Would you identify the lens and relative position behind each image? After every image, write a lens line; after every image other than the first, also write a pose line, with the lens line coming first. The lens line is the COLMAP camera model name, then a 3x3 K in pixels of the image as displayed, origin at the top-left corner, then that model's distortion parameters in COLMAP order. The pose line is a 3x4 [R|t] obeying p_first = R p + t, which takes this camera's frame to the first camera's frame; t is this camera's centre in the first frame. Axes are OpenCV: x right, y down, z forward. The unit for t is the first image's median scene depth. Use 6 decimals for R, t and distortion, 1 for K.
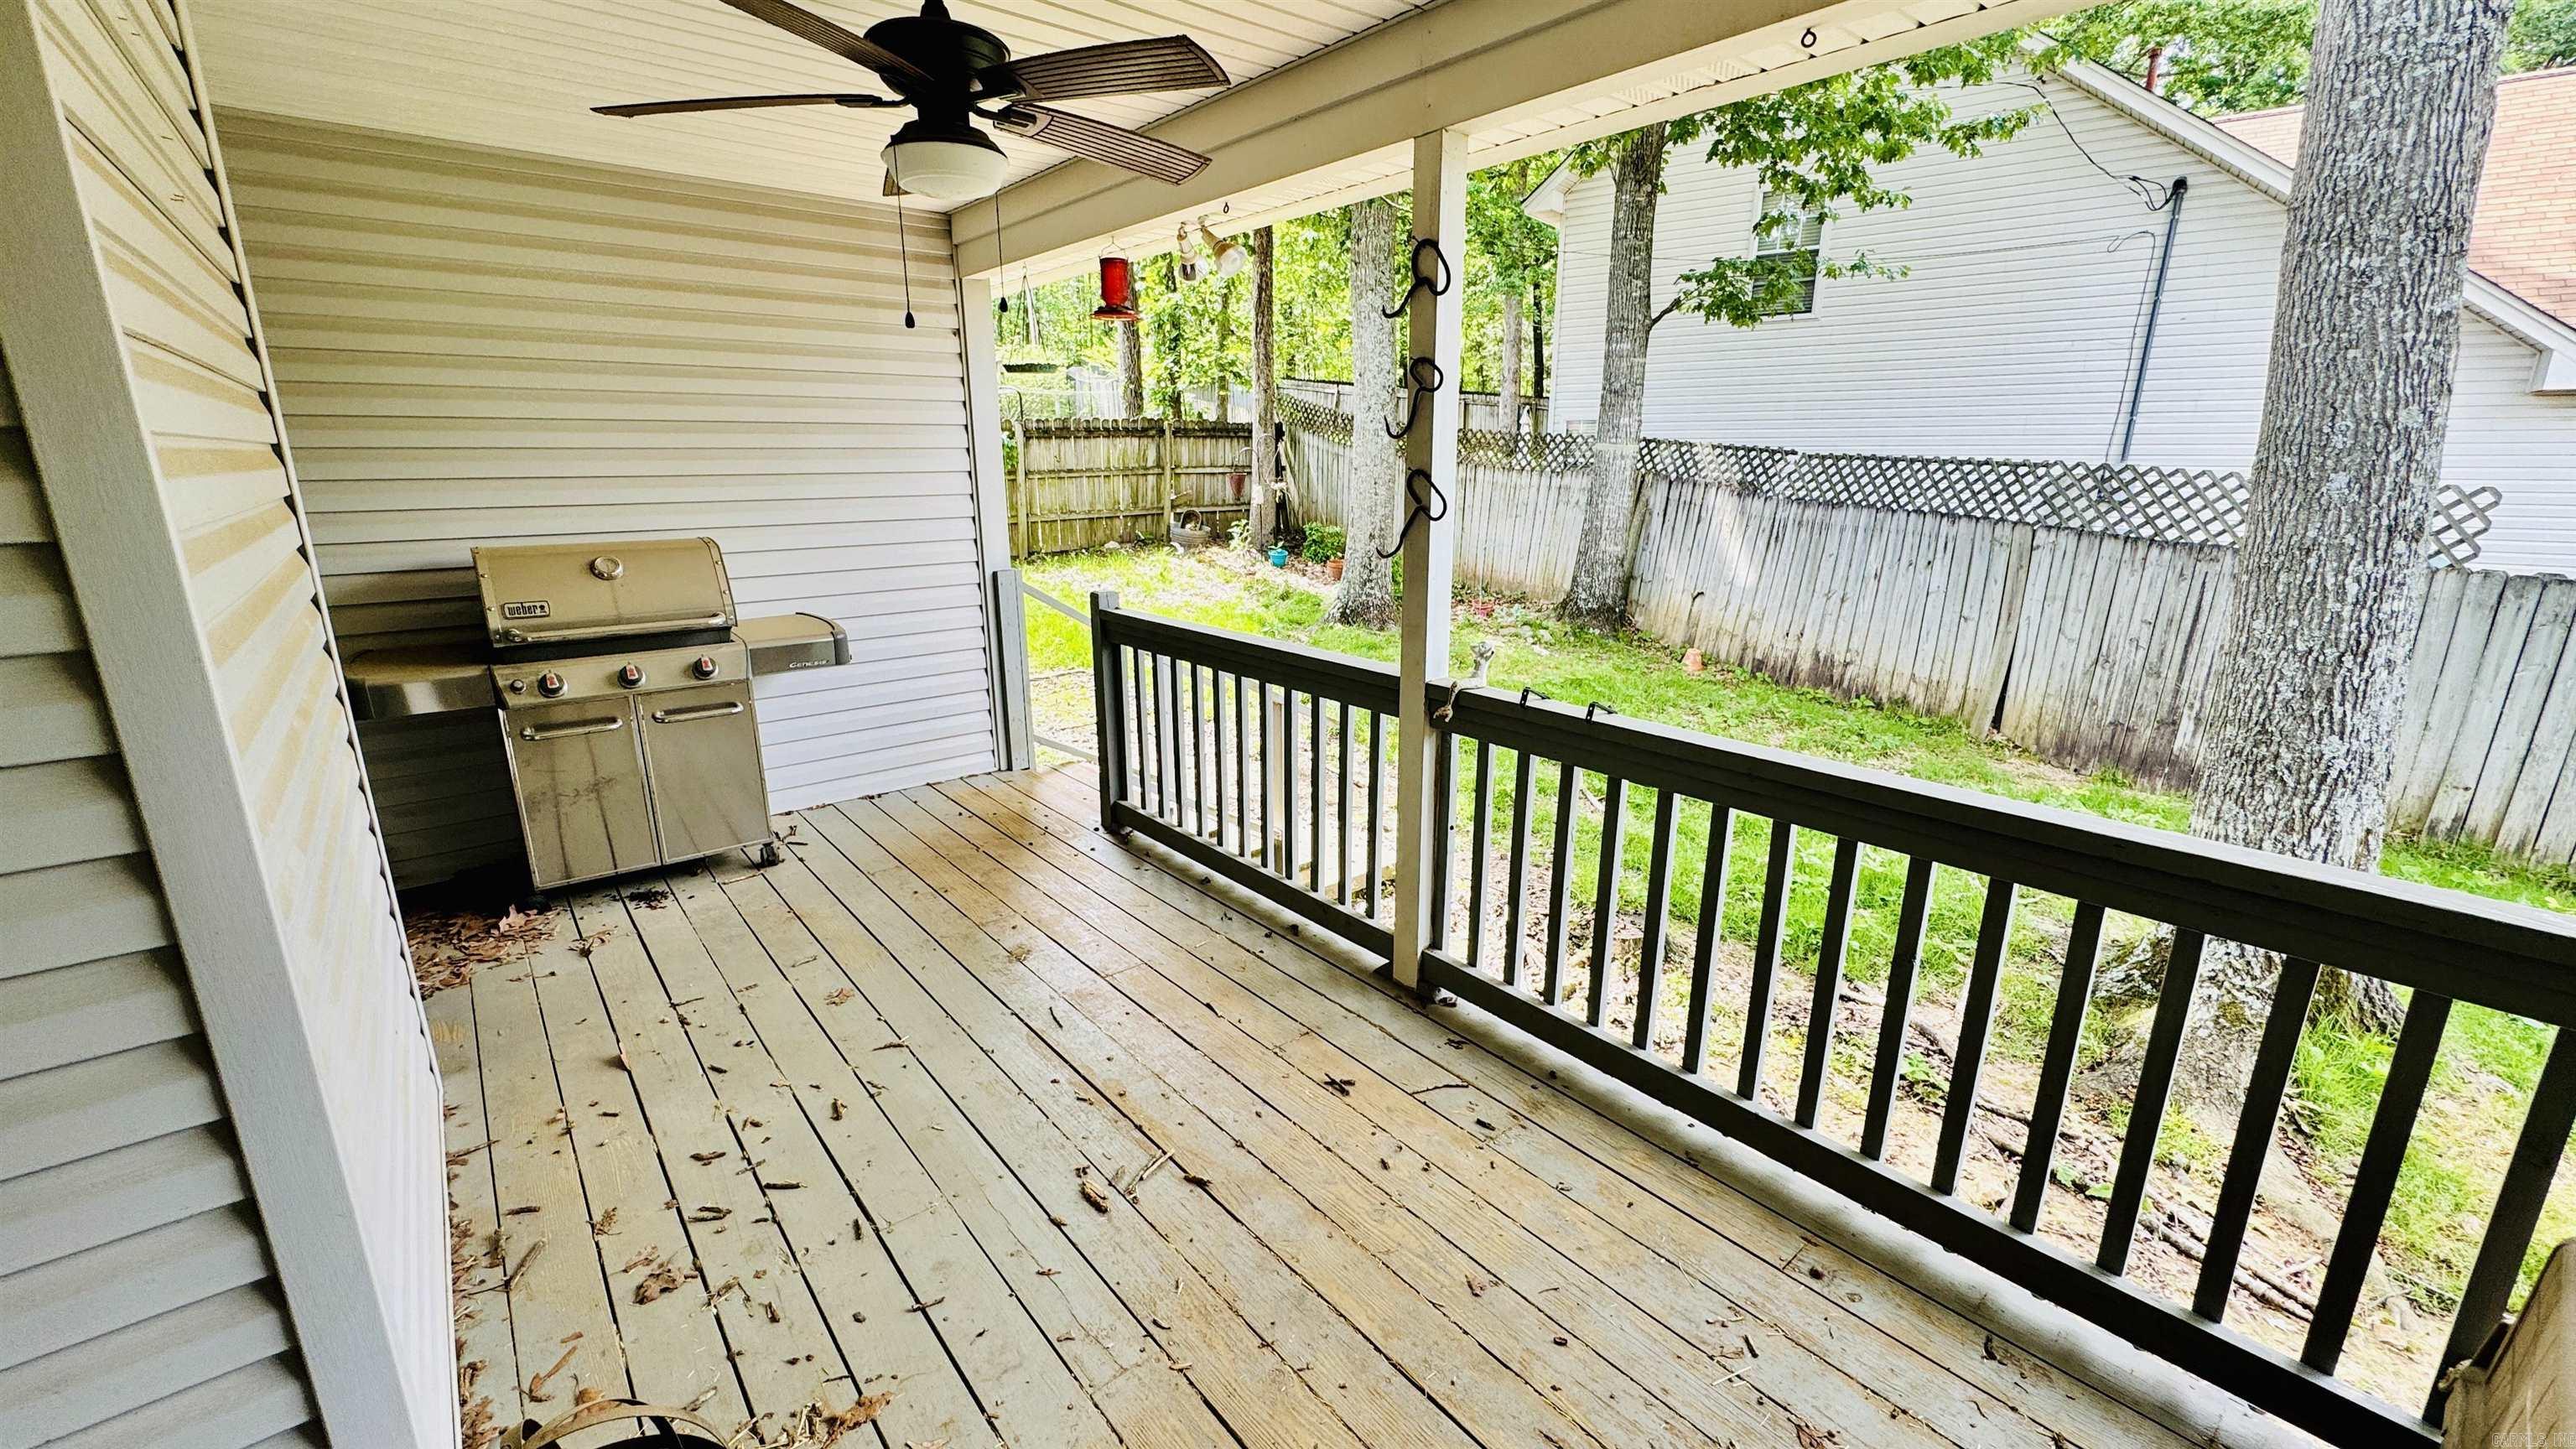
lens RADIAL K [[1028.8, 0, 1284.9], [0, 1028.8, 727.1], [0, 0, 1]] dist [-0.002718, 0.000139]
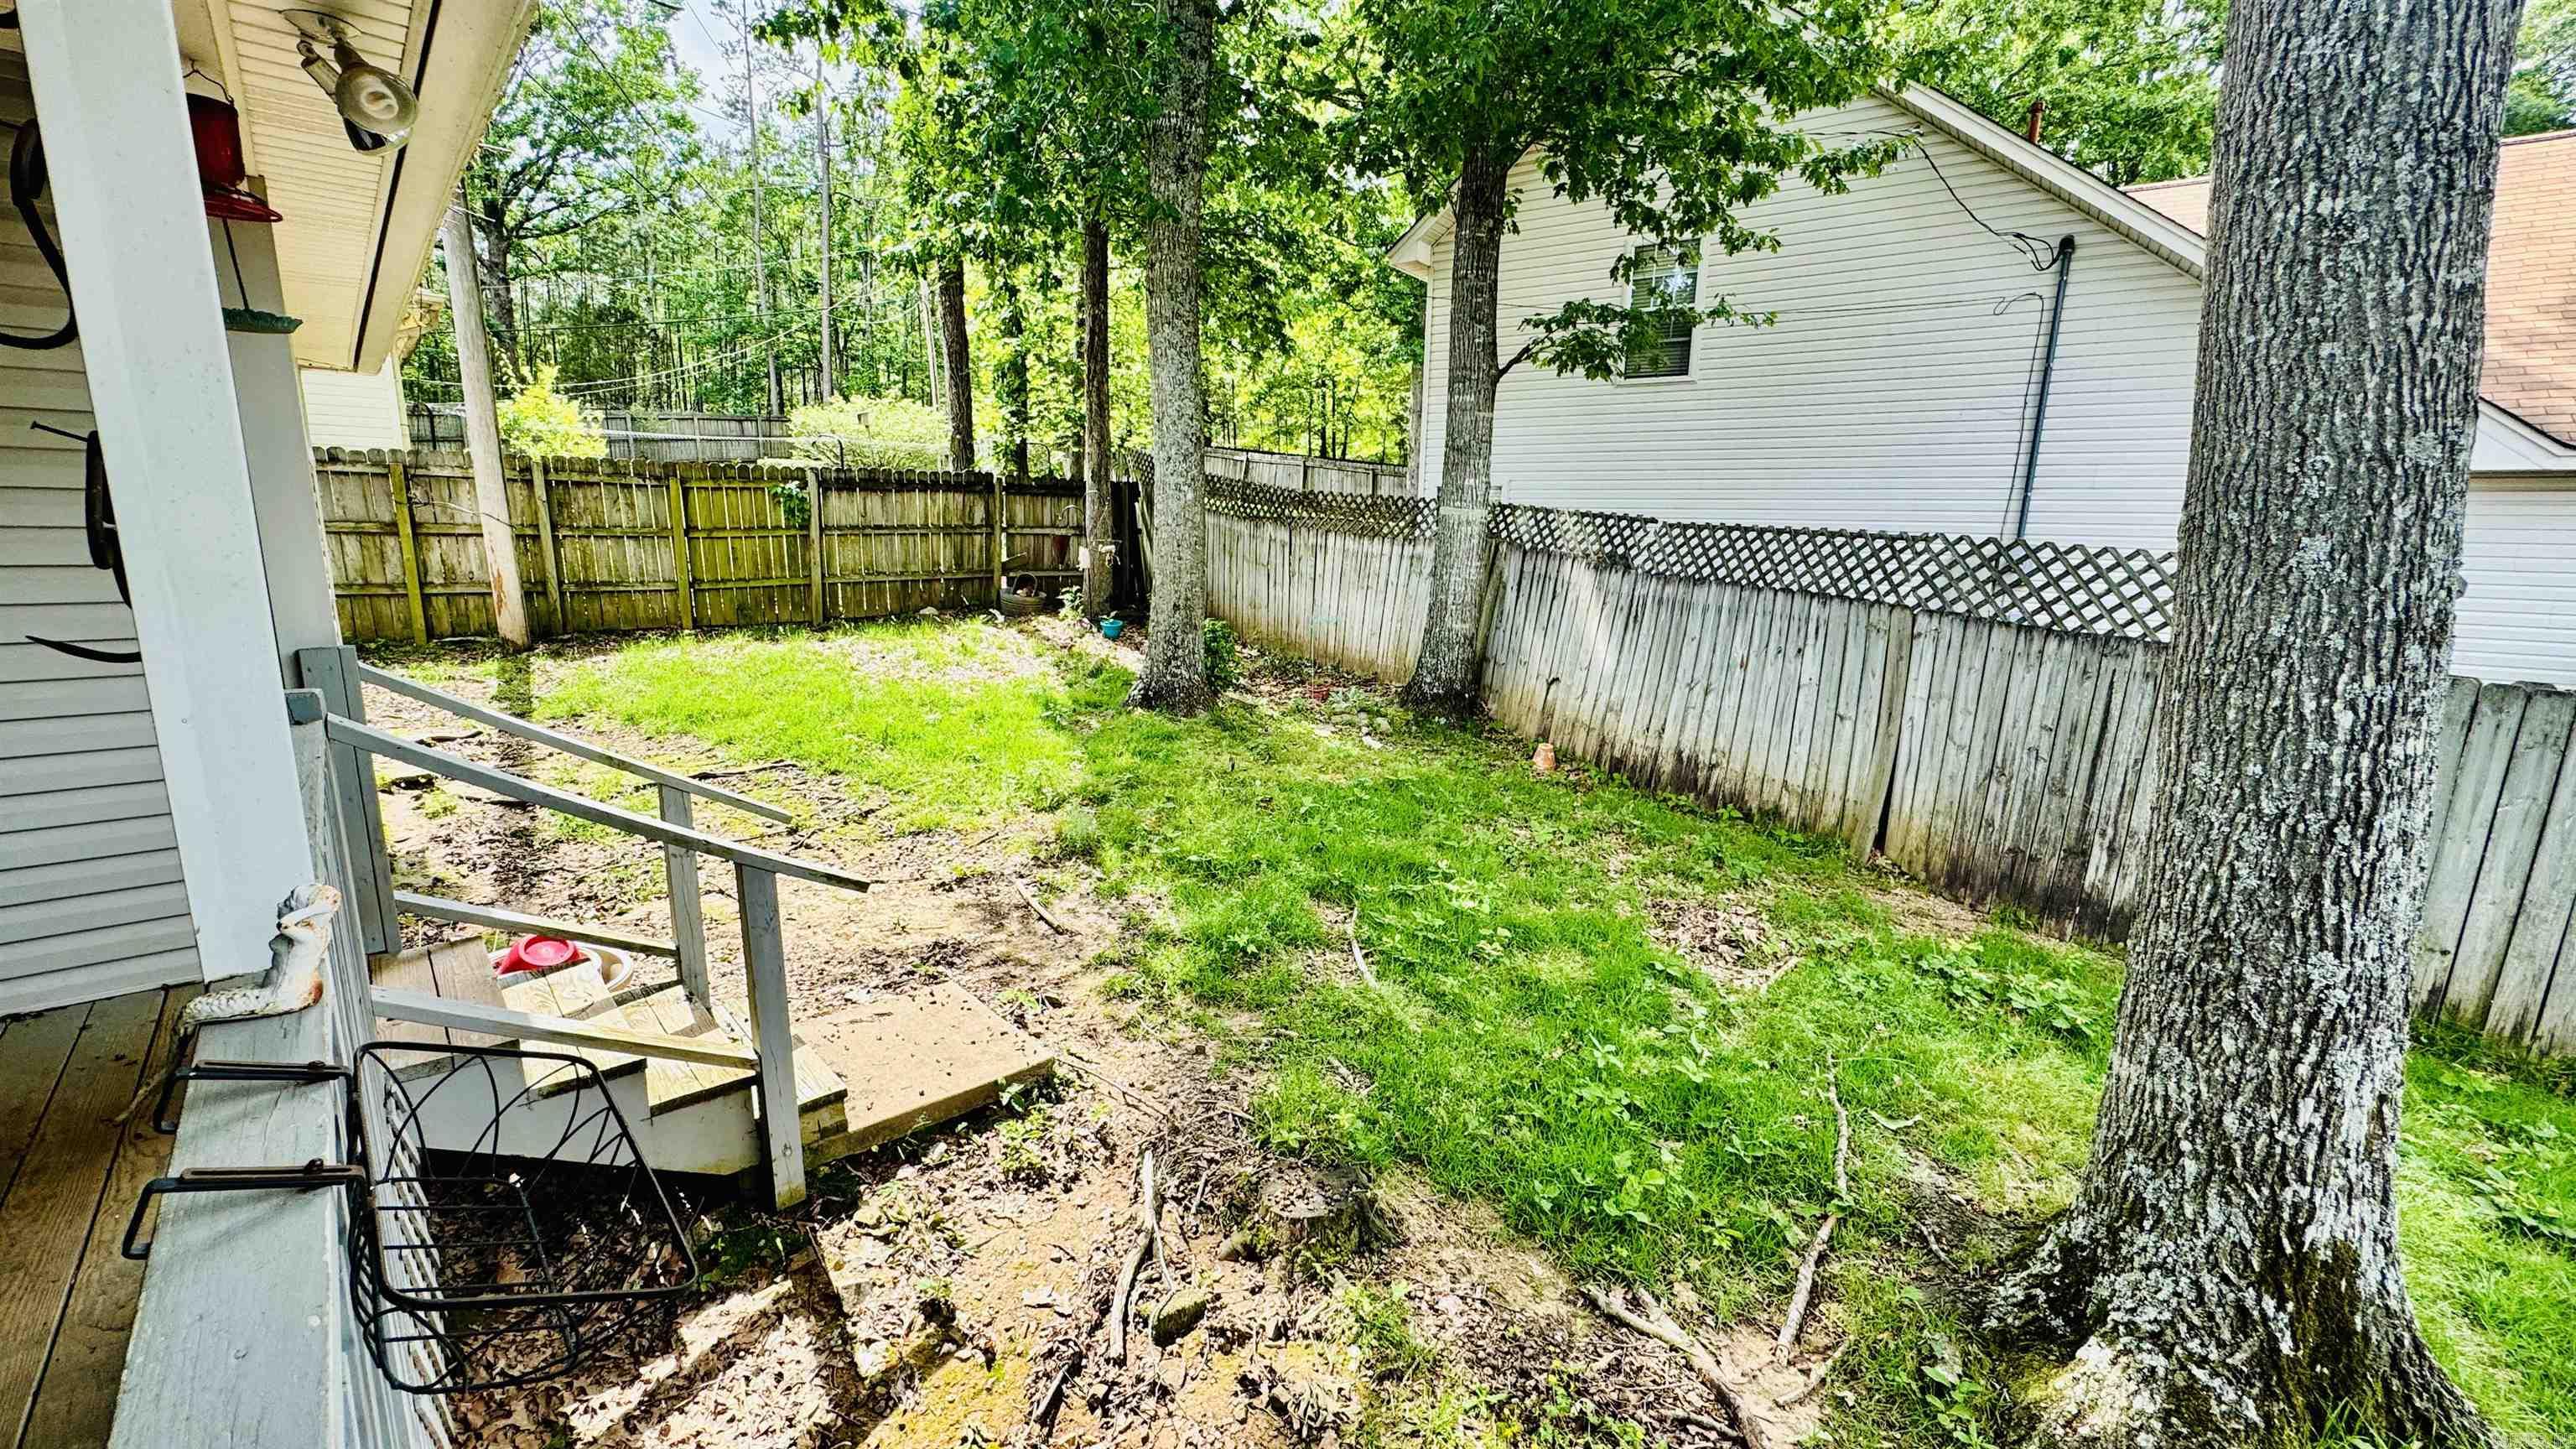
lens RADIAL K [[1028.8, 0, 1284.9], [0, 1028.8, 727.1], [0, 0, 1]] dist [-0.002718, 0.000139]
pose [[0.998576, 0.013708, 0.051563, 0.180342], [-0.010277, 0.997751, -0.066232, -0.040844], [-0.052355, 0.065608, 0.996471, 0.204032]]
